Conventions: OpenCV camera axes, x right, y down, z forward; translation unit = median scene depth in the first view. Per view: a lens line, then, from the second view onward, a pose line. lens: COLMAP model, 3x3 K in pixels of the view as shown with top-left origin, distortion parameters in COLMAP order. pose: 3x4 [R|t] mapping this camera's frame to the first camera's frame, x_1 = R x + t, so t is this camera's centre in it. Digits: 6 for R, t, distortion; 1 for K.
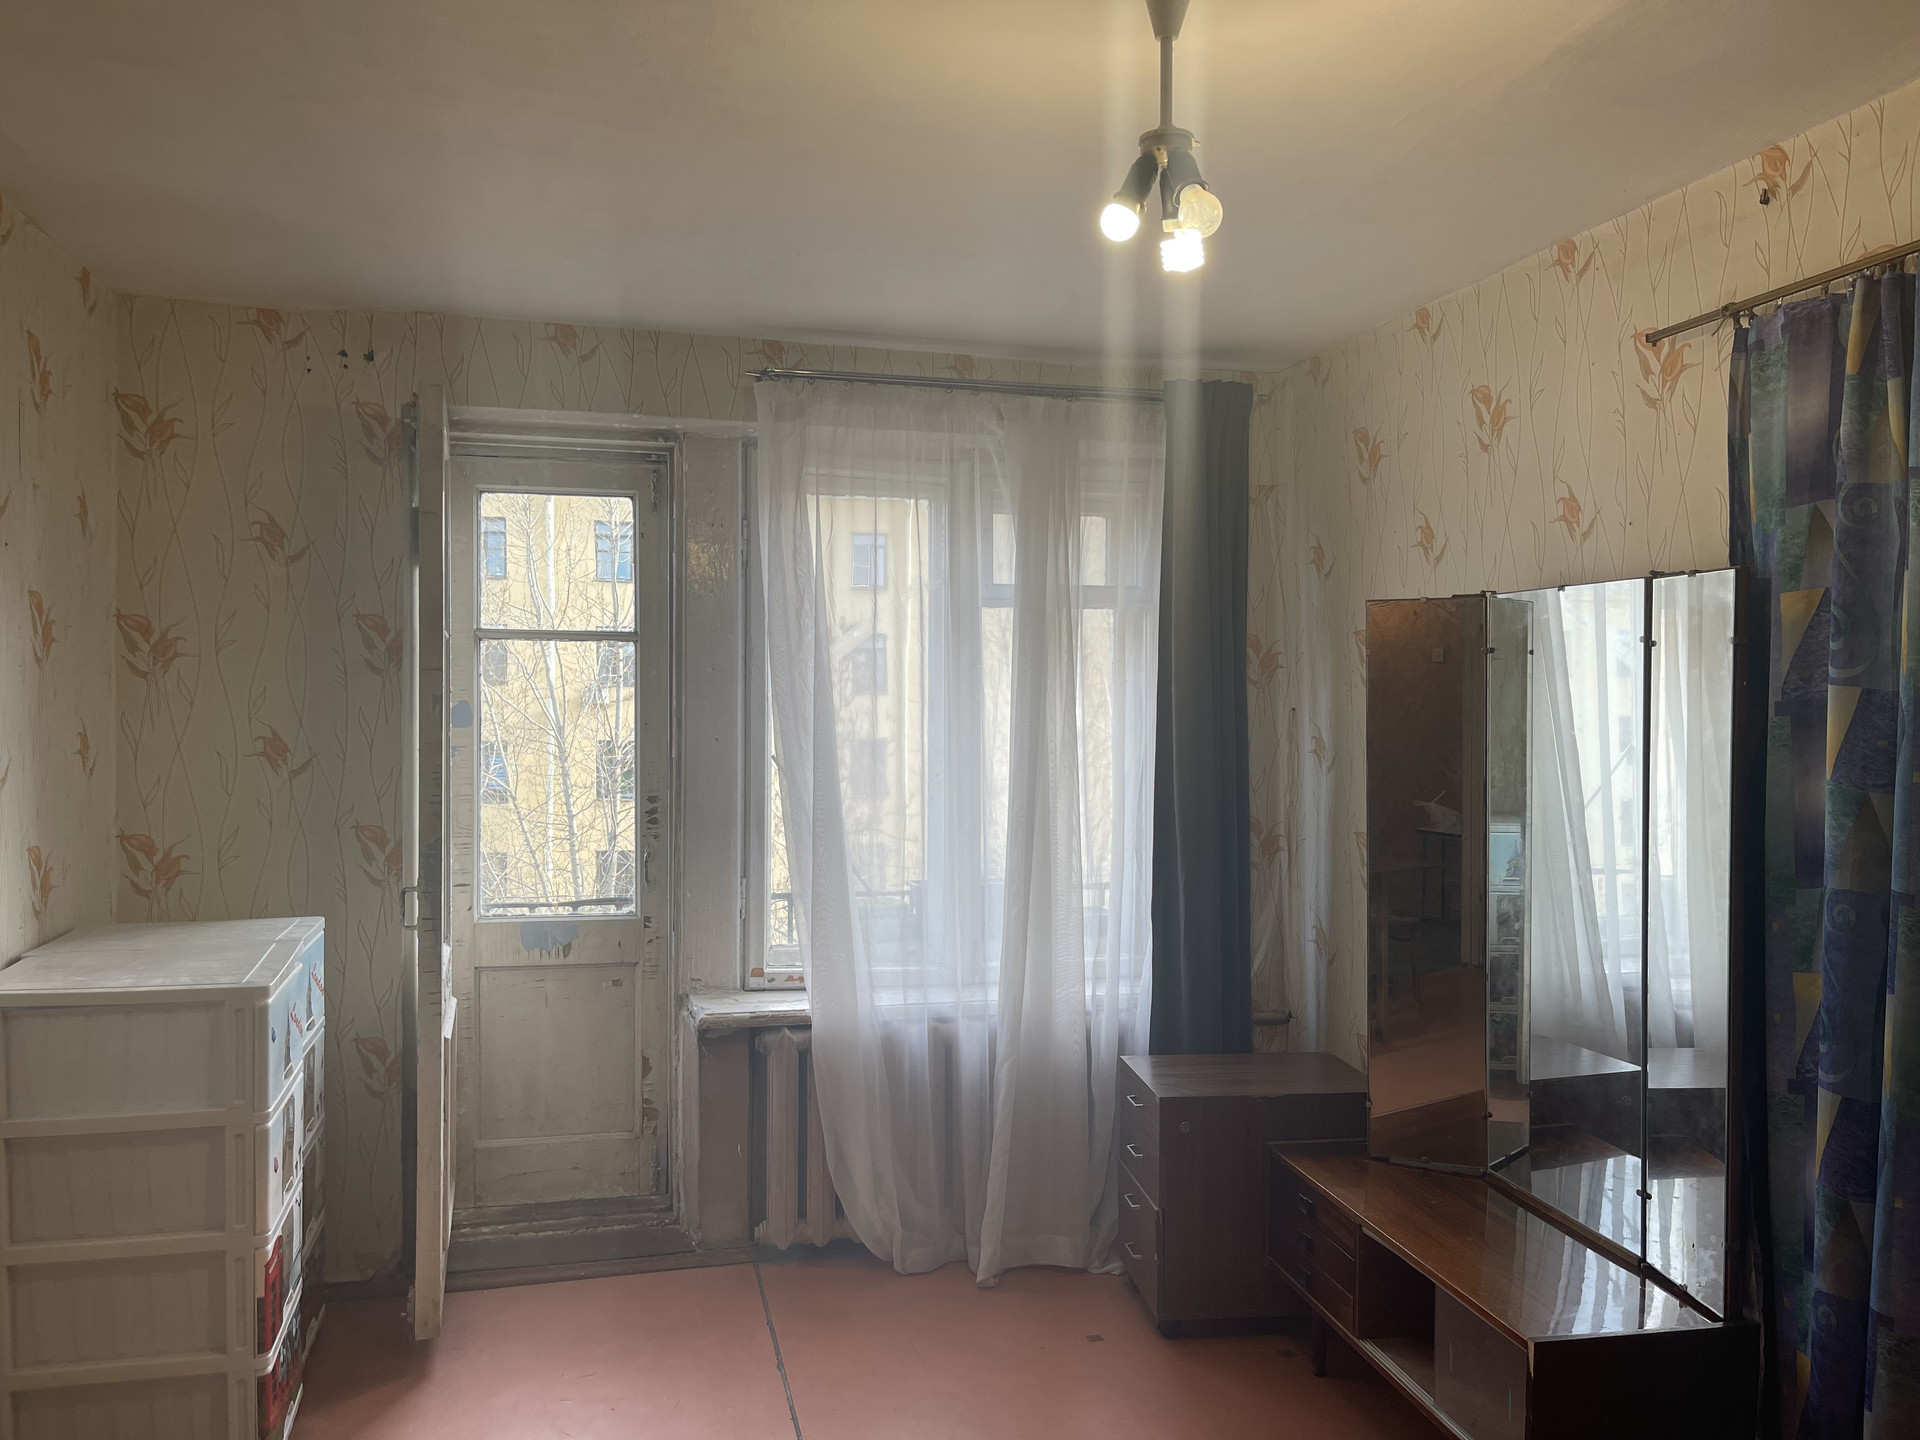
lens RADIAL K [[1454.6, 0, 956.4], [0, 1454.6, 719.9], [0, 0, 1]] dist [0.047529, -0.056273]
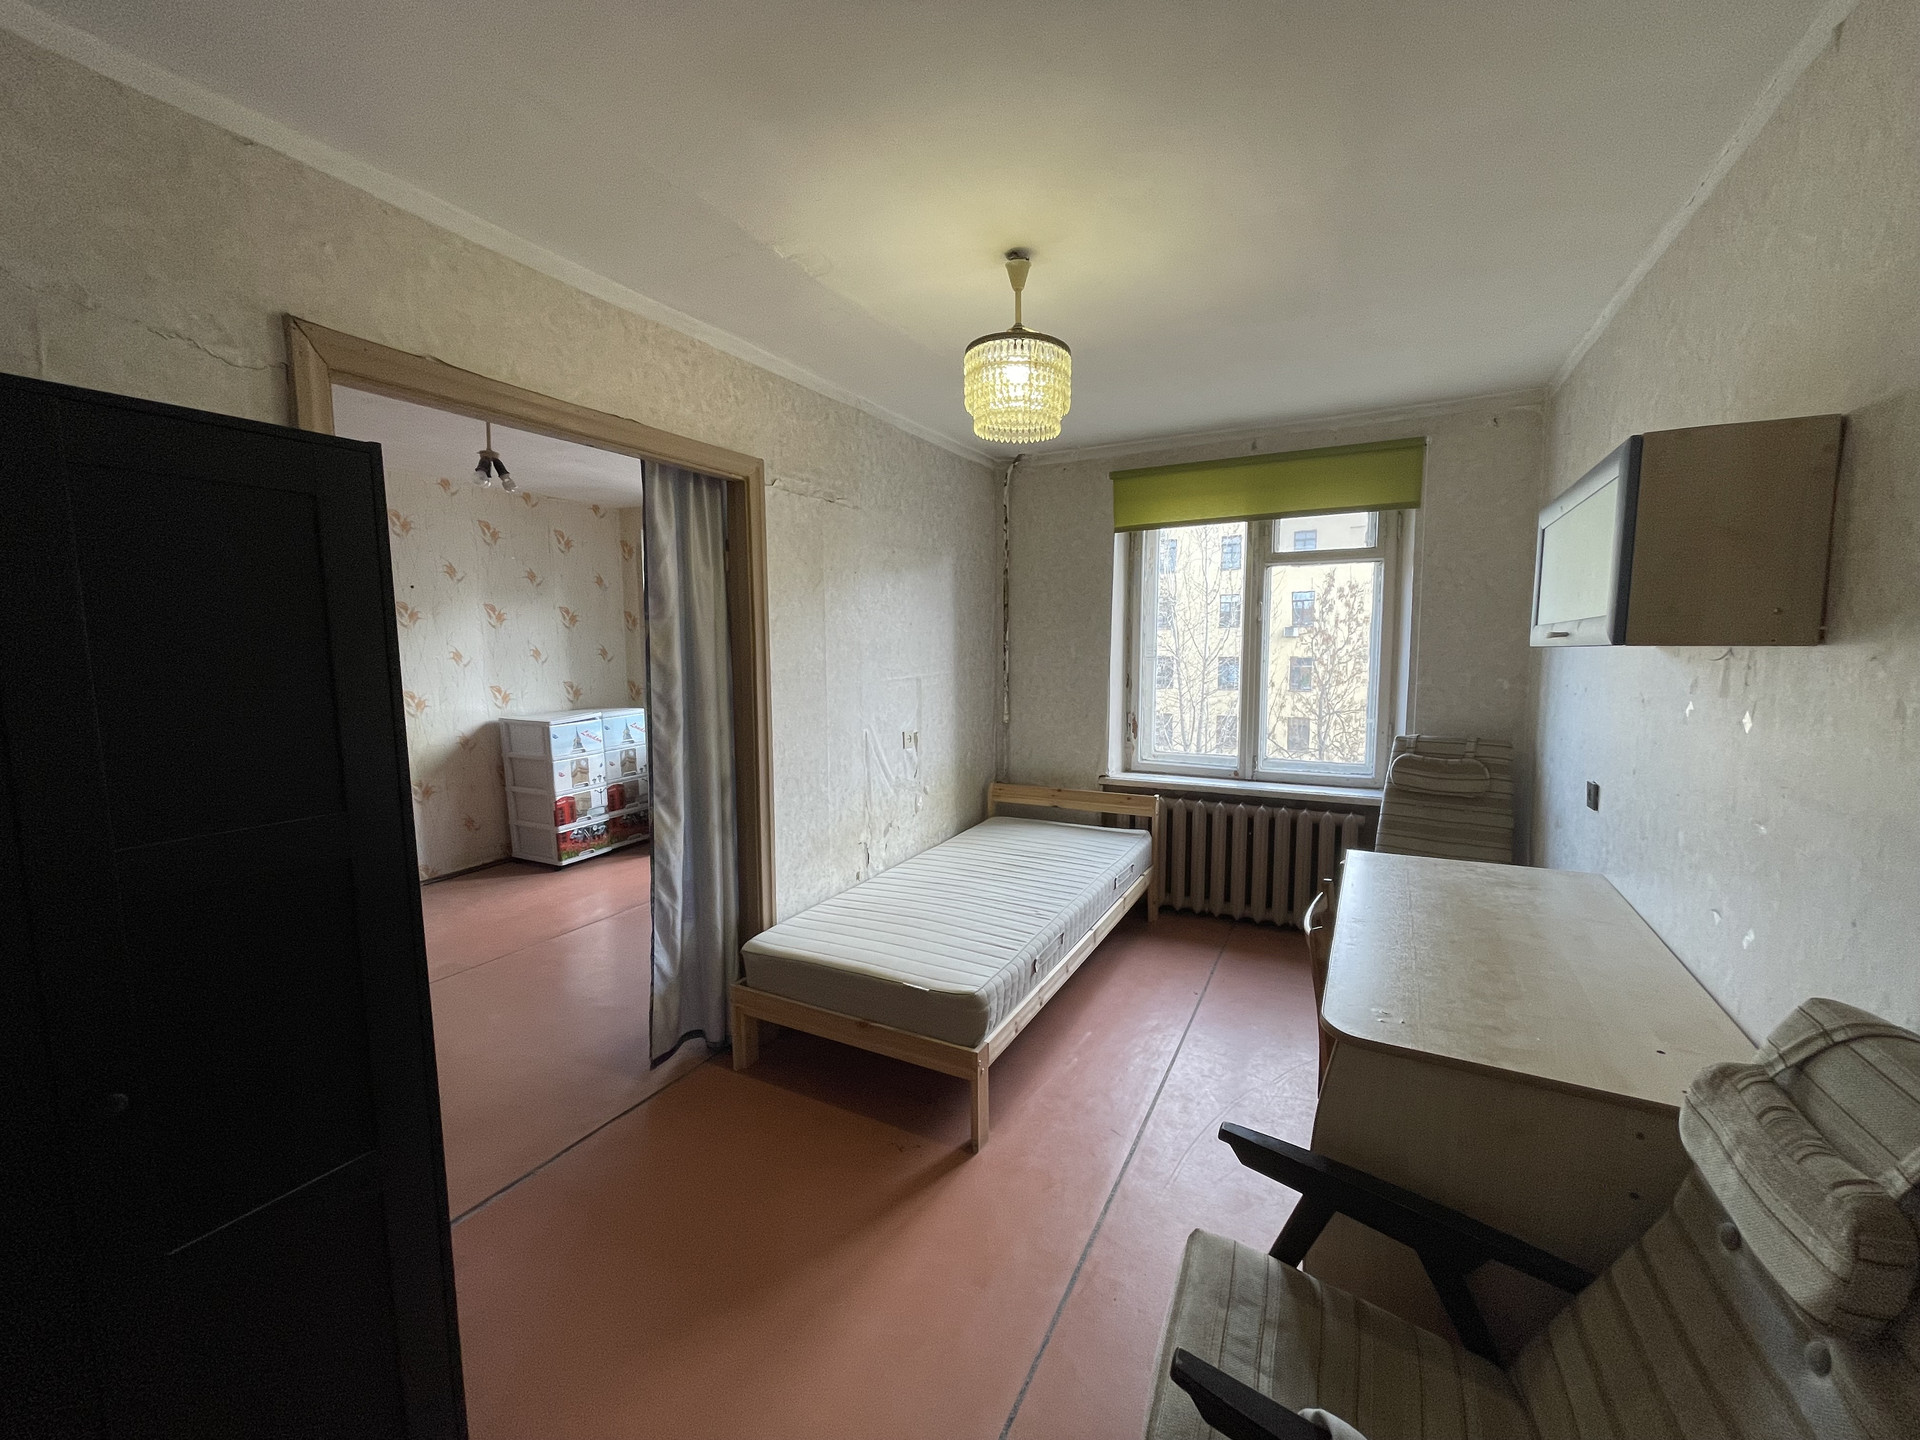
lens RADIAL K [[767.0, 0, 958.8], [0, 767.0, 720.0], [0, 0, 1]] dist [-0.003976, -0.000505]
pose [[0.746864, 0.057600, -0.662477, 0.999874], [0.004931, 0.995734, 0.092134, 0.011314], [0.664958, -0.072078, 0.743395, 0.211869]]
